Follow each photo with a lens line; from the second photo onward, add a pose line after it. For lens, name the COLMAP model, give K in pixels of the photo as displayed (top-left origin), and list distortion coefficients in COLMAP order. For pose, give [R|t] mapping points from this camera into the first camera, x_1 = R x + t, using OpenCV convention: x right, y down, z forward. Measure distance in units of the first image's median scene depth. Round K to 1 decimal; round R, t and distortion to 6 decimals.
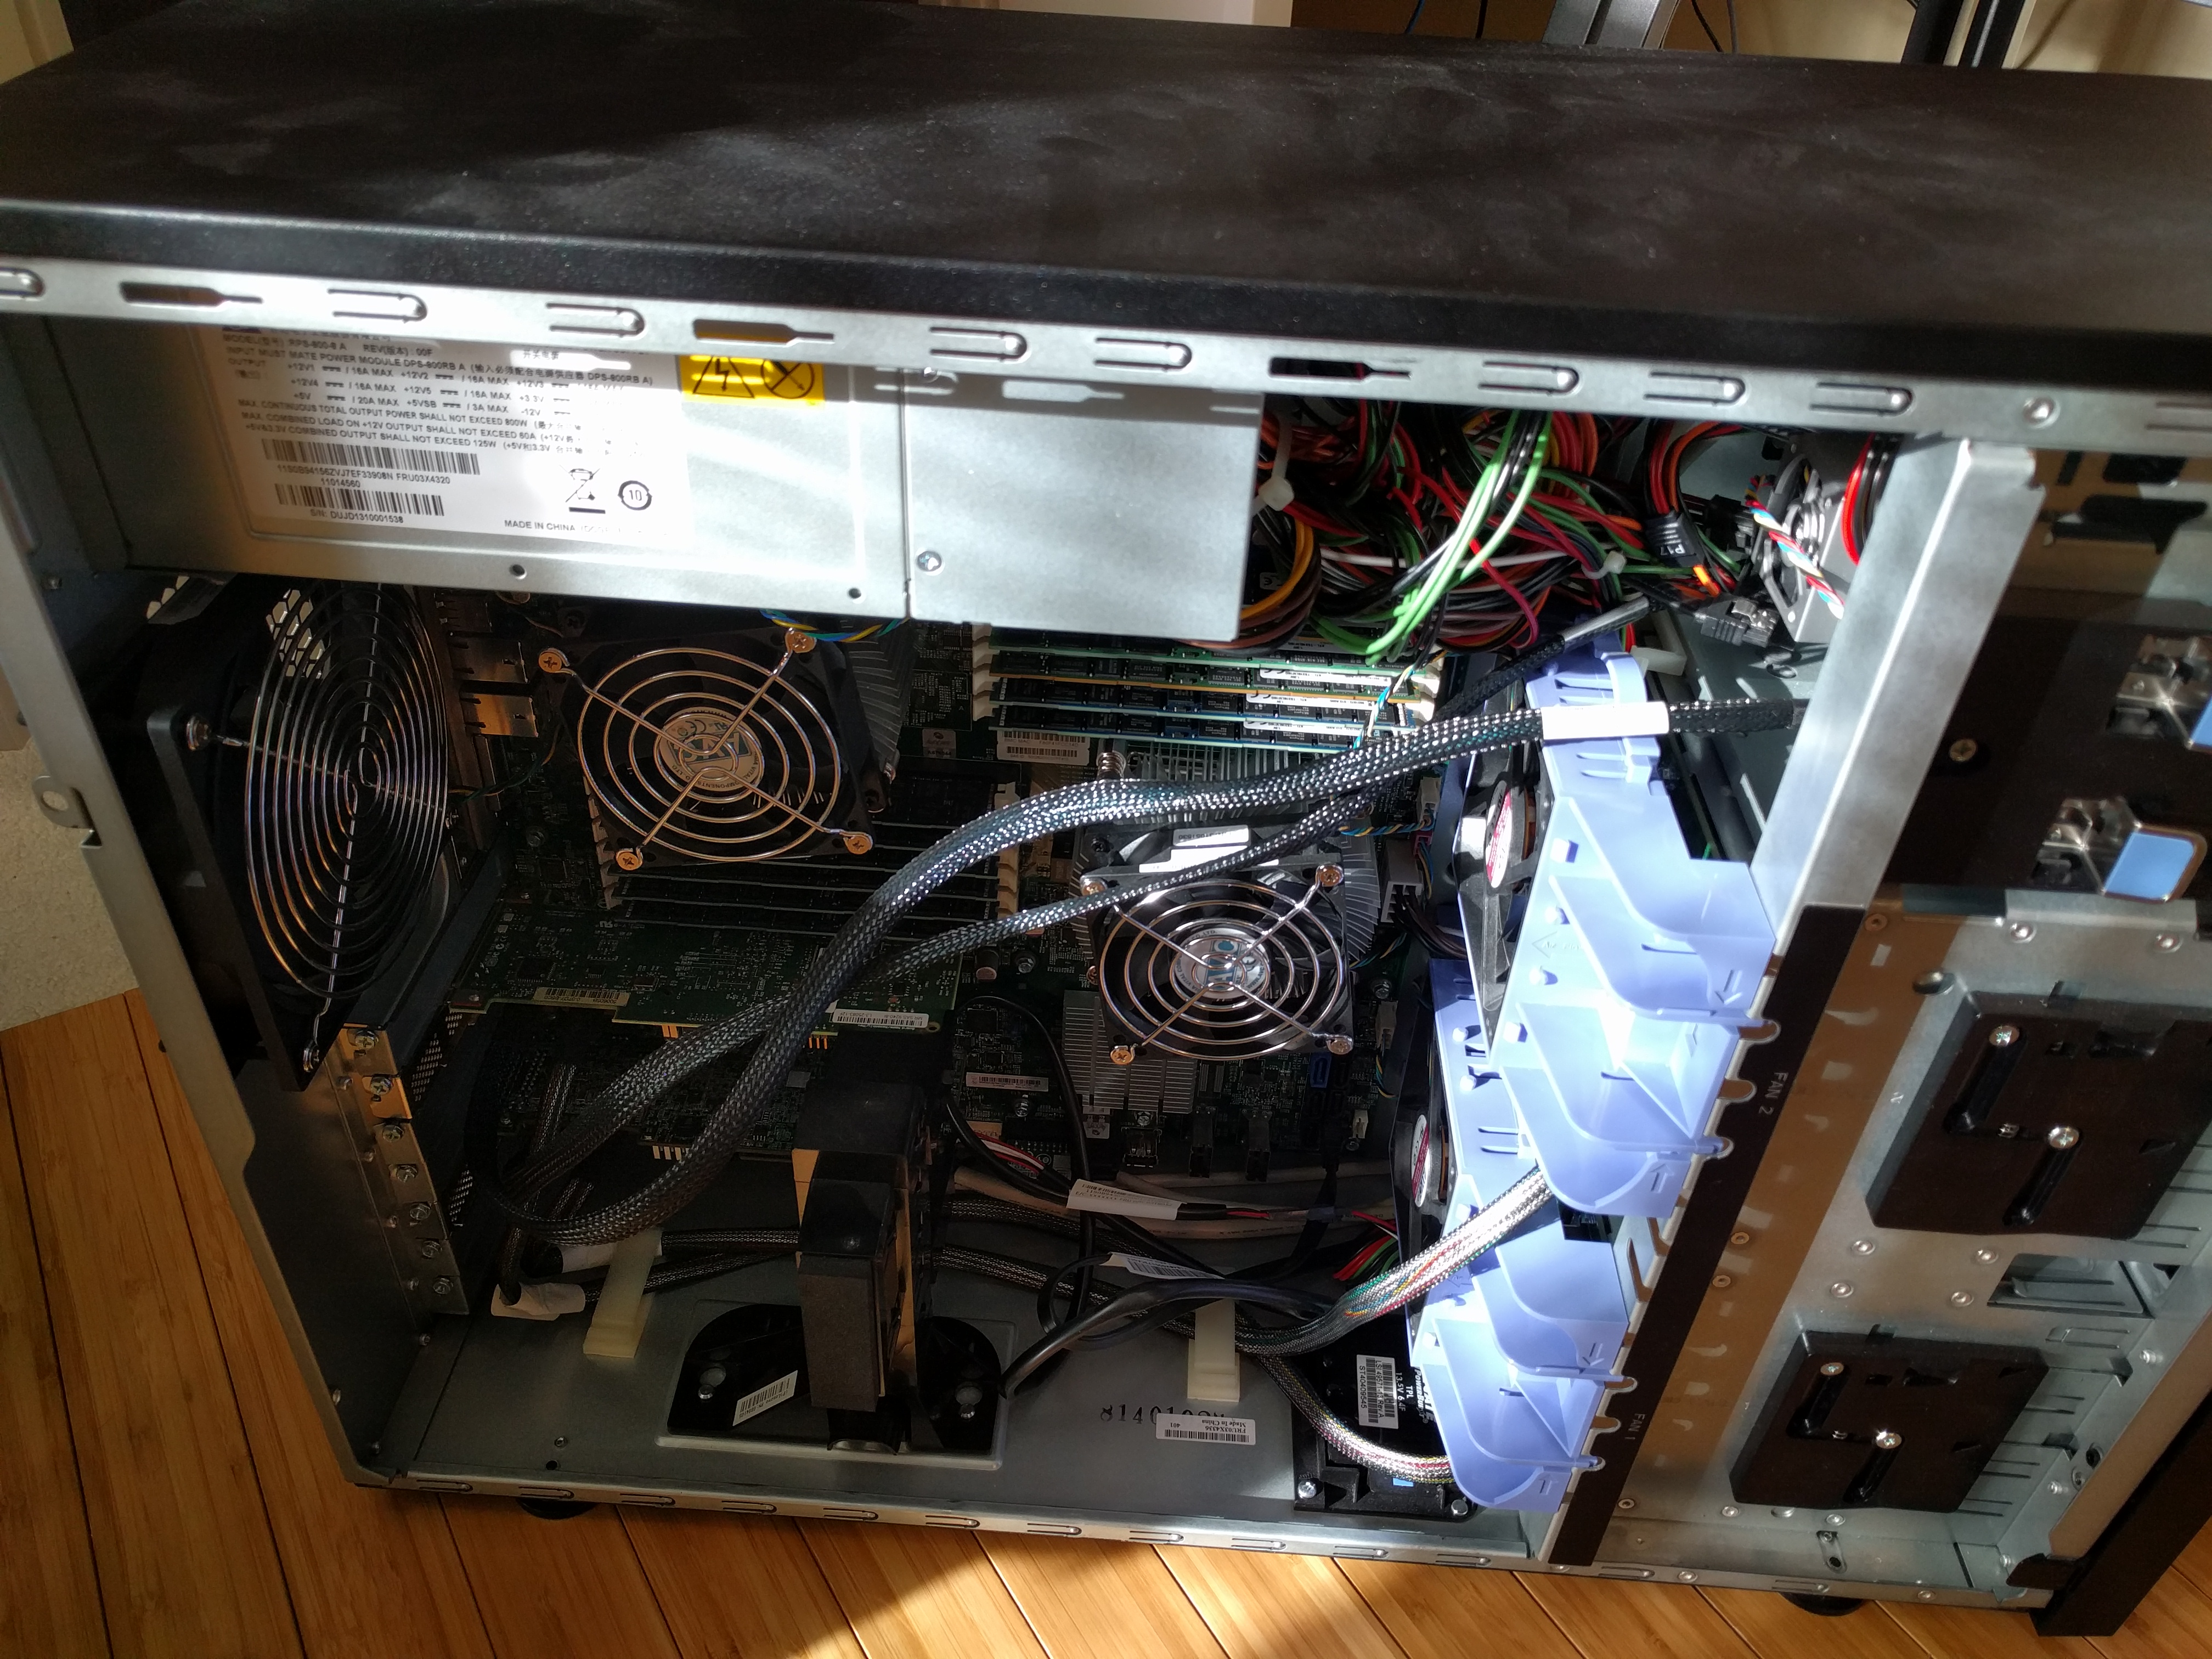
lens RADIAL K [[1669.0, 0, 1099.7], [0, 1669.0, 818.7], [0, 0, 1]] dist [-0.008776, 0.009903]
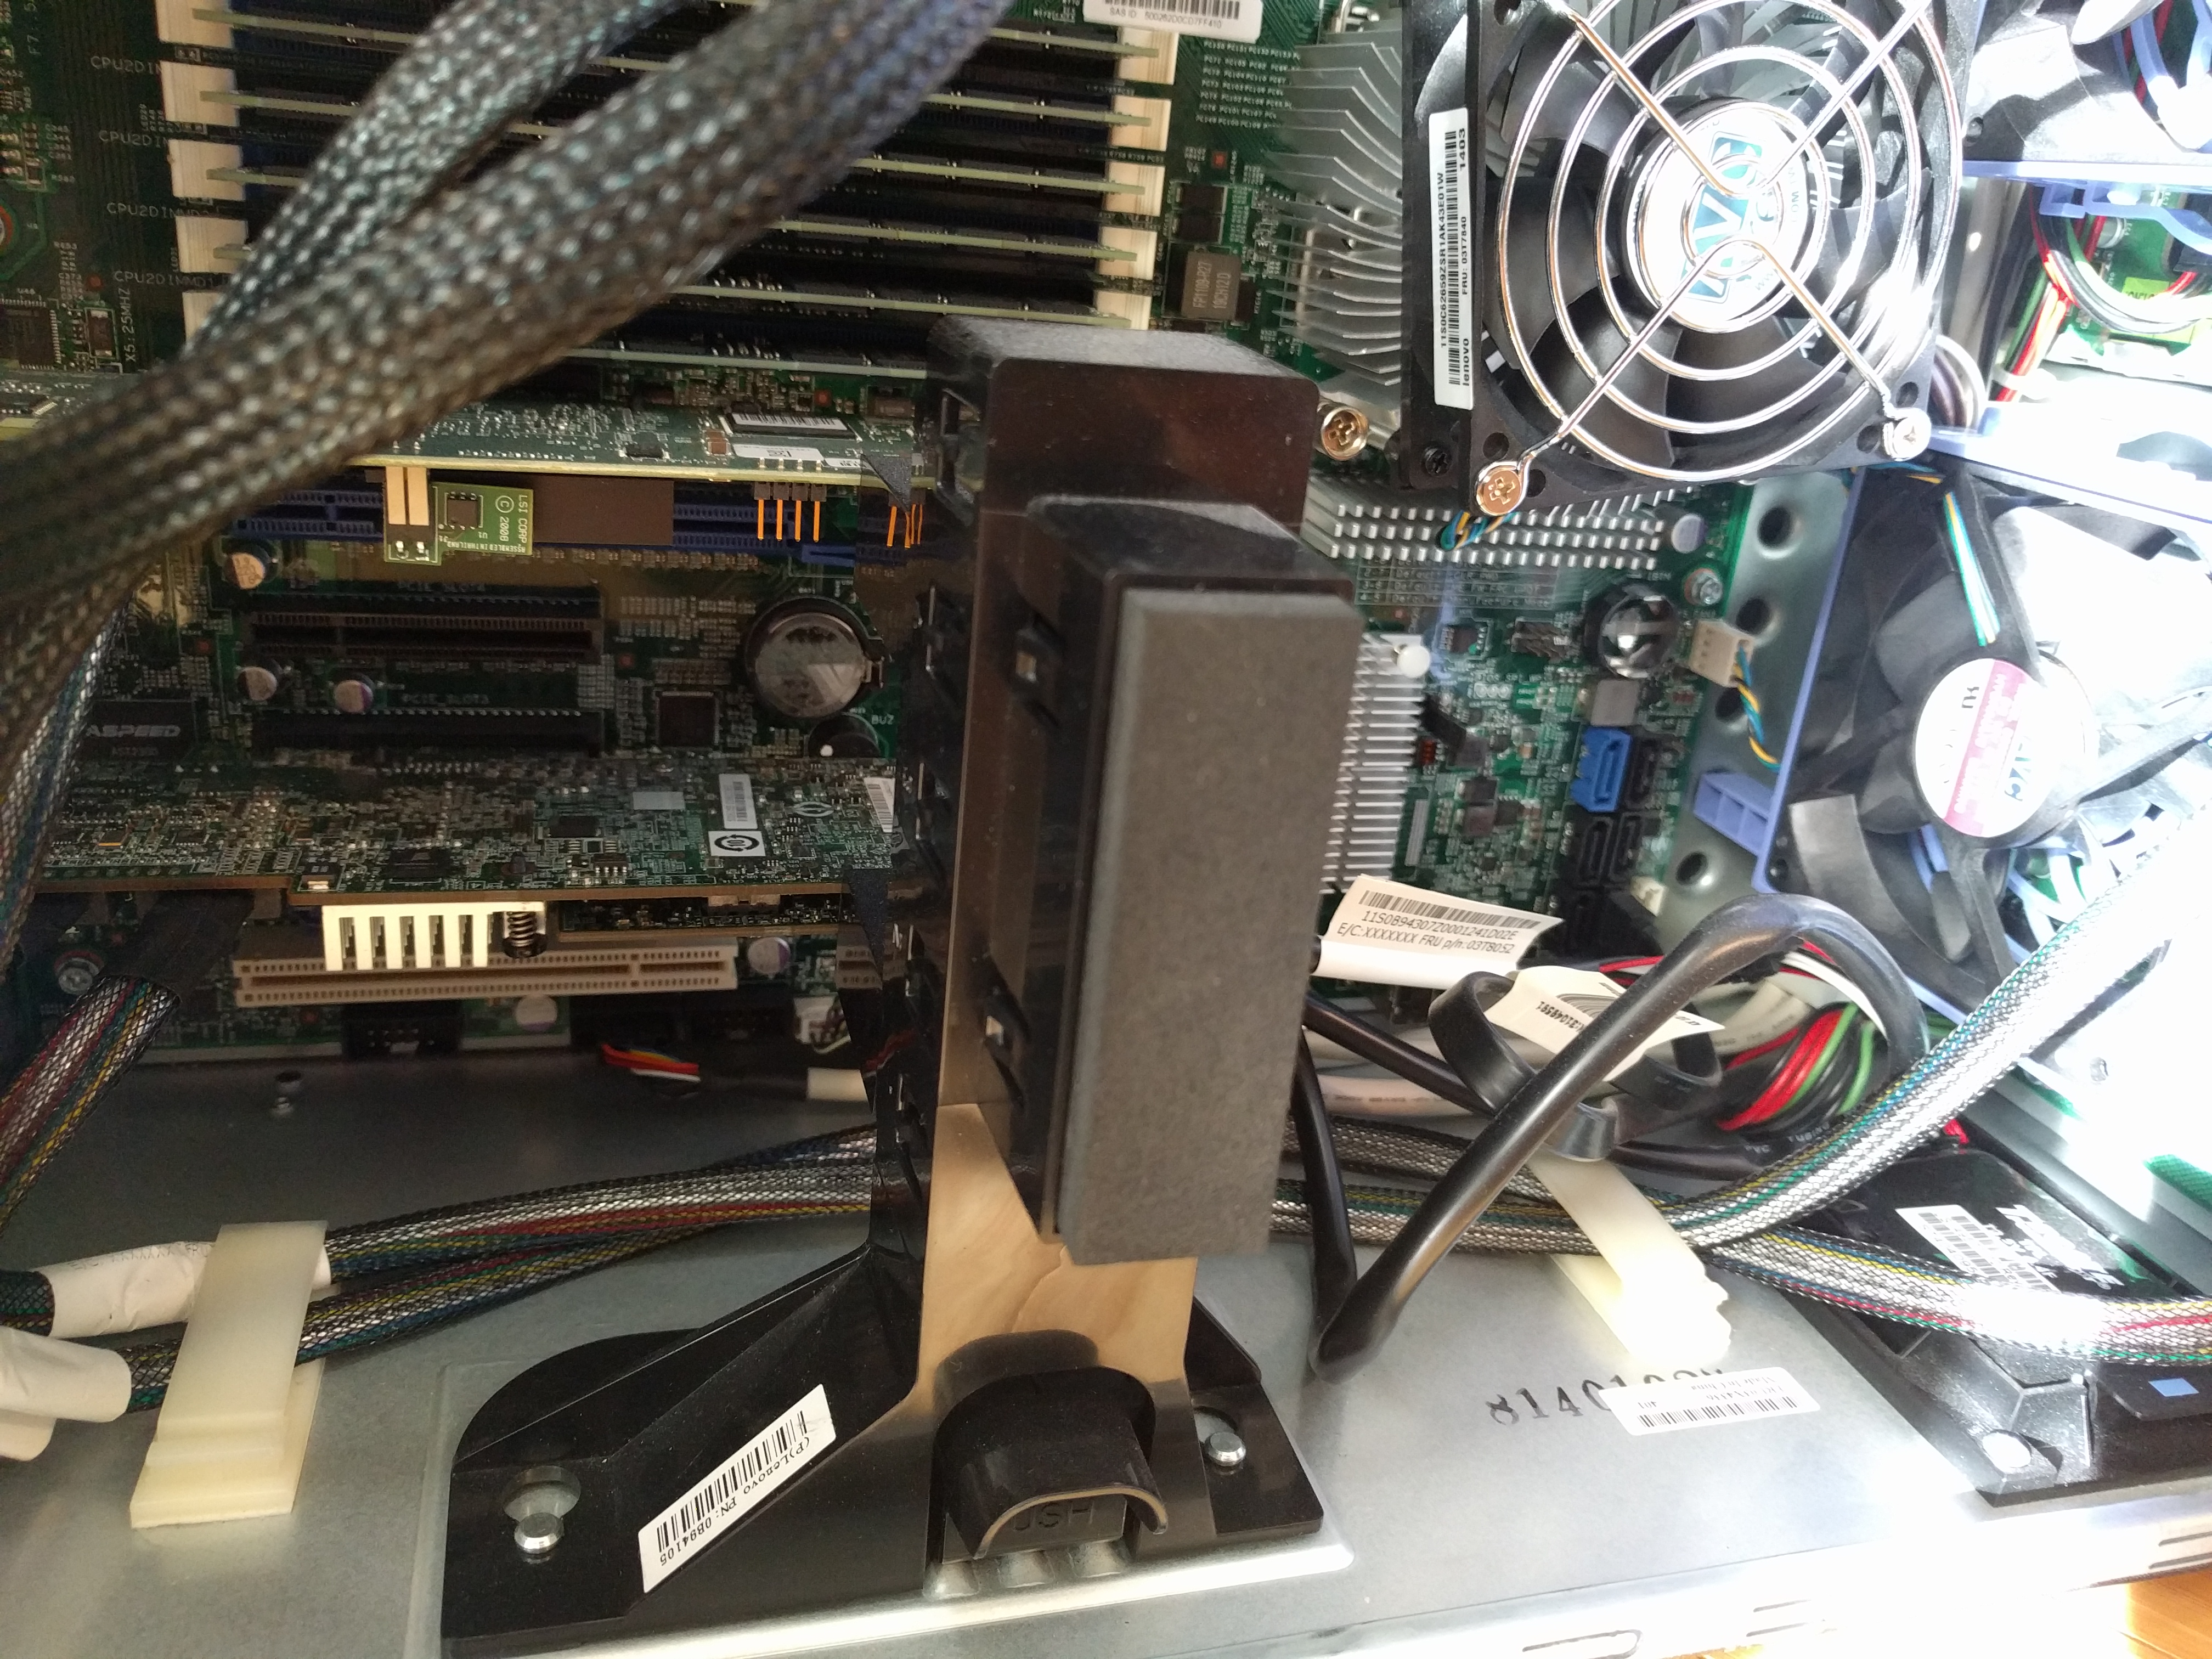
lens RADIAL K [[1711.8, 0, 1103.1], [0, 1711.8, 816.9], [0, 0, 1]] dist [-0.033011, 0.043554]
pose [[0.943815, -0.069249, 0.323136, -0.229630], [0.151742, 0.959438, -0.237598, 0.302498], [-0.293576, 0.273283, 0.916040, 0.591174]]
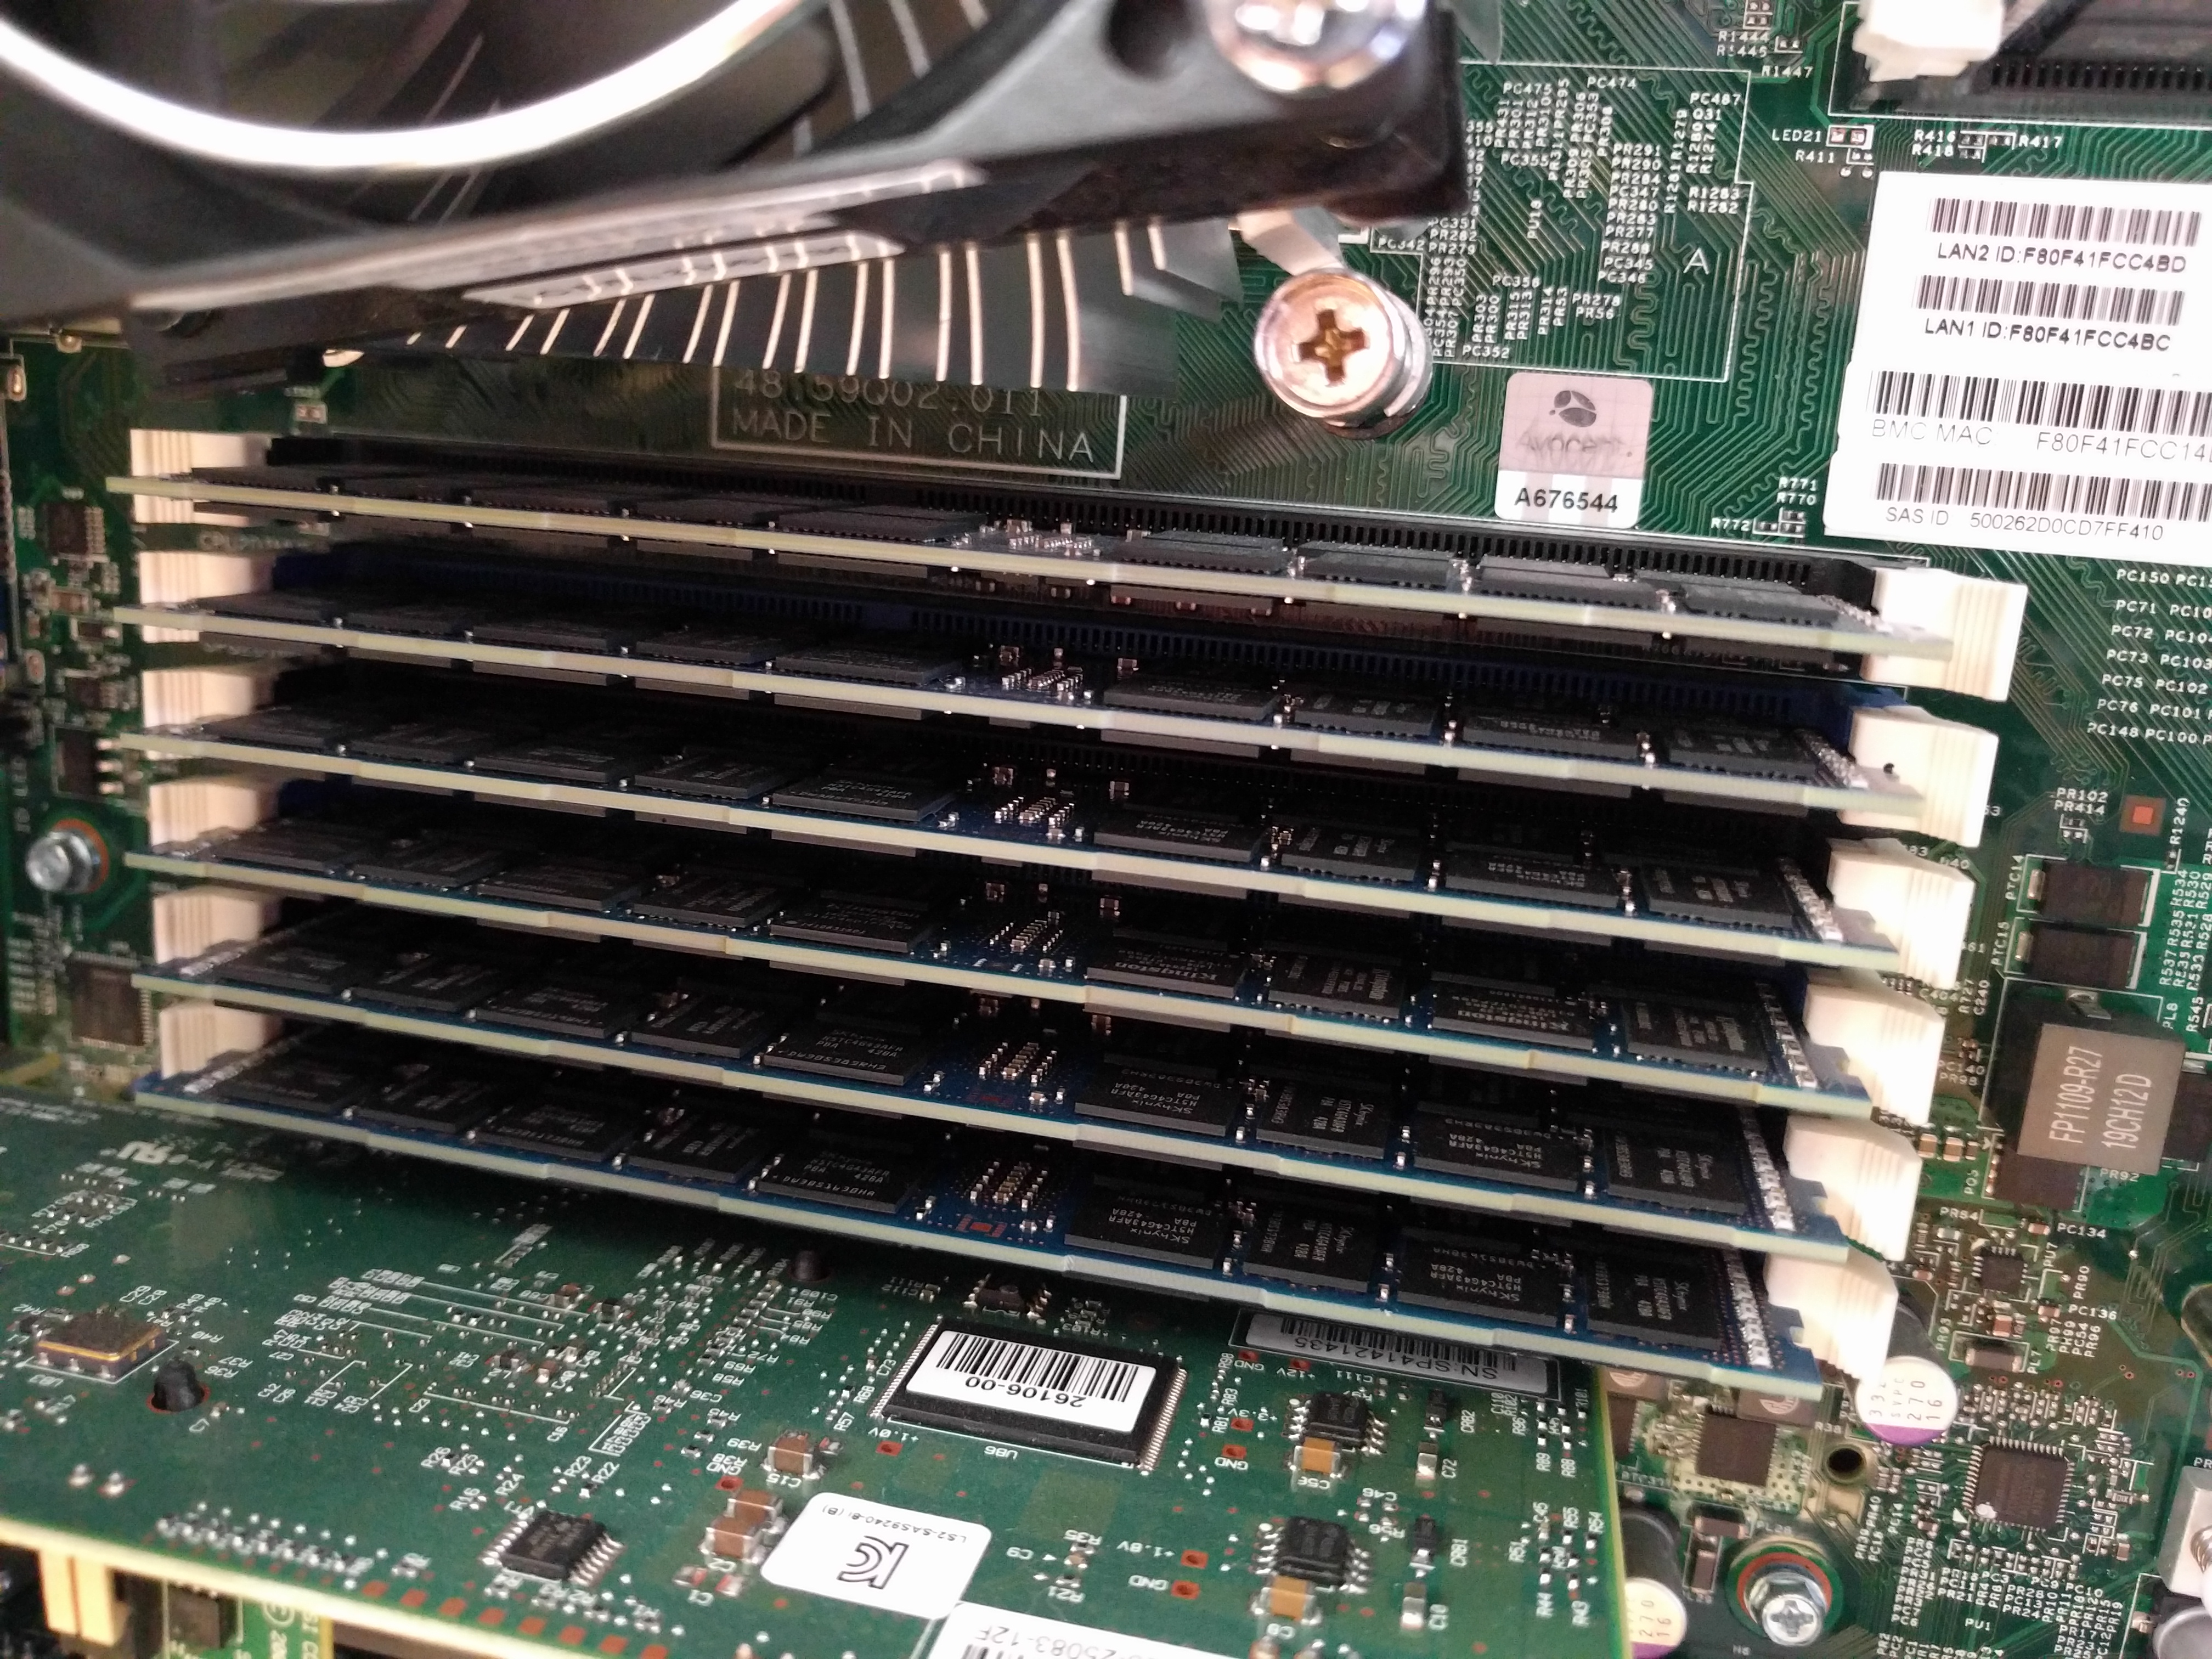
lens RADIAL K [[1754.3, 0, 1111.8], [0, 1754.3, 832.5], [0, 0, 1]] dist [-0.047783, 0.037994]
pose [[0.984216, 0.065575, -0.164372, -0.113335], [-0.129775, 0.898927, -0.418436, 0.111131], [0.120319, 0.433163, 0.893249, 0.775952]]
